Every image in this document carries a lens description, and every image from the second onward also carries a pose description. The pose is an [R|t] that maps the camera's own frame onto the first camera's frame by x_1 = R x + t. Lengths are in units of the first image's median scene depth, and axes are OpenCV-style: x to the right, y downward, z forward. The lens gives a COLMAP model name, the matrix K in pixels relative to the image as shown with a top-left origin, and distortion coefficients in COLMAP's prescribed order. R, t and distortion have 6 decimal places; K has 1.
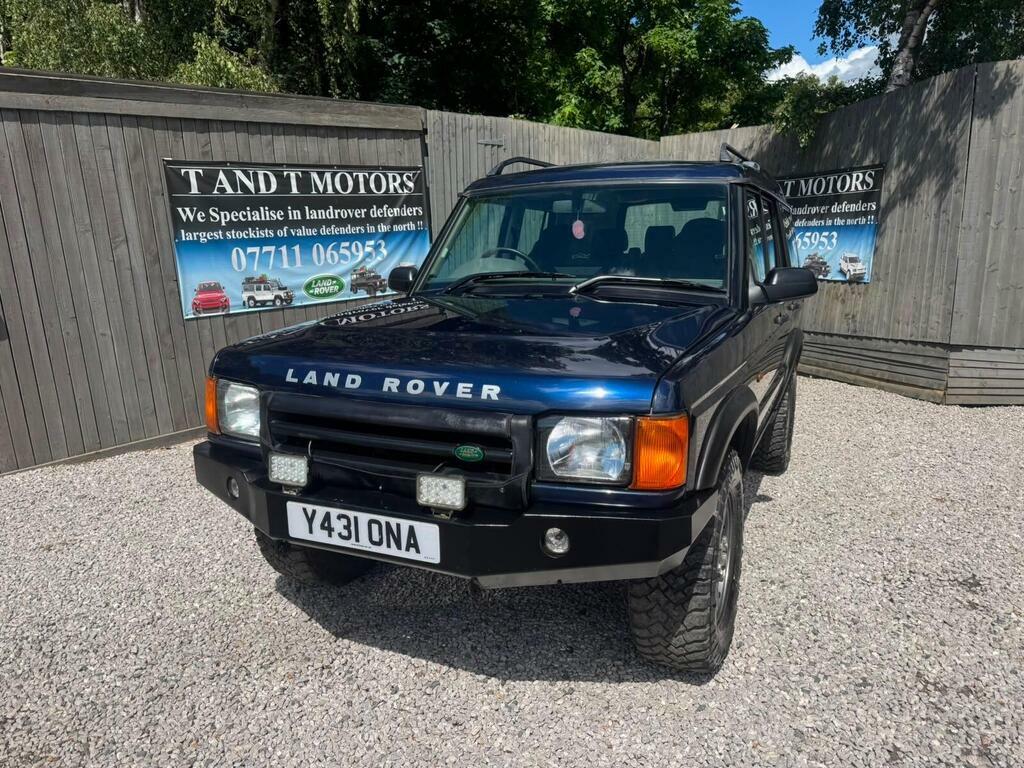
lens RADIAL K [[730.2, 0, 510.9], [0, 730.2, 391.7], [0, 0, 1]] dist [0.032113, -0.045438]
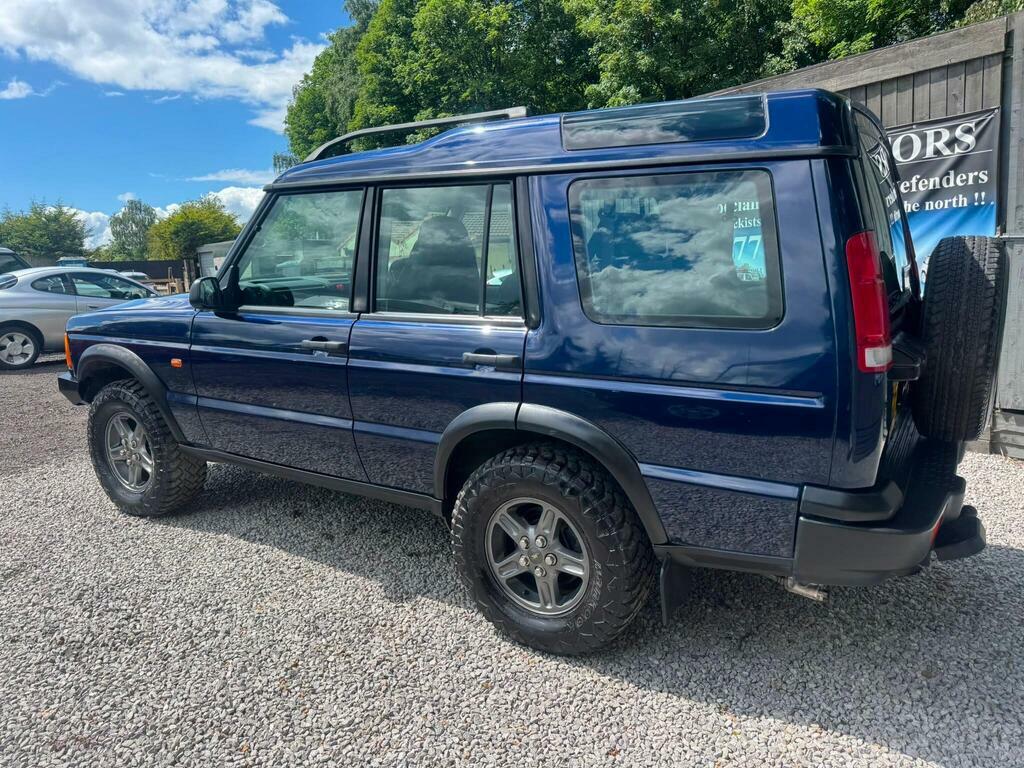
lens RADIAL K [[736.9, 0, 510.6], [0, 736.9, 358.1], [0, 0, 1]] dist [0.002751, -0.007219]
pose [[-0.090252, 0.174703, -0.980476, 0.688851], [-0.158225, 0.969475, 0.187307, -0.170125], [0.983270, 0.172040, -0.059855, 0.756651]]
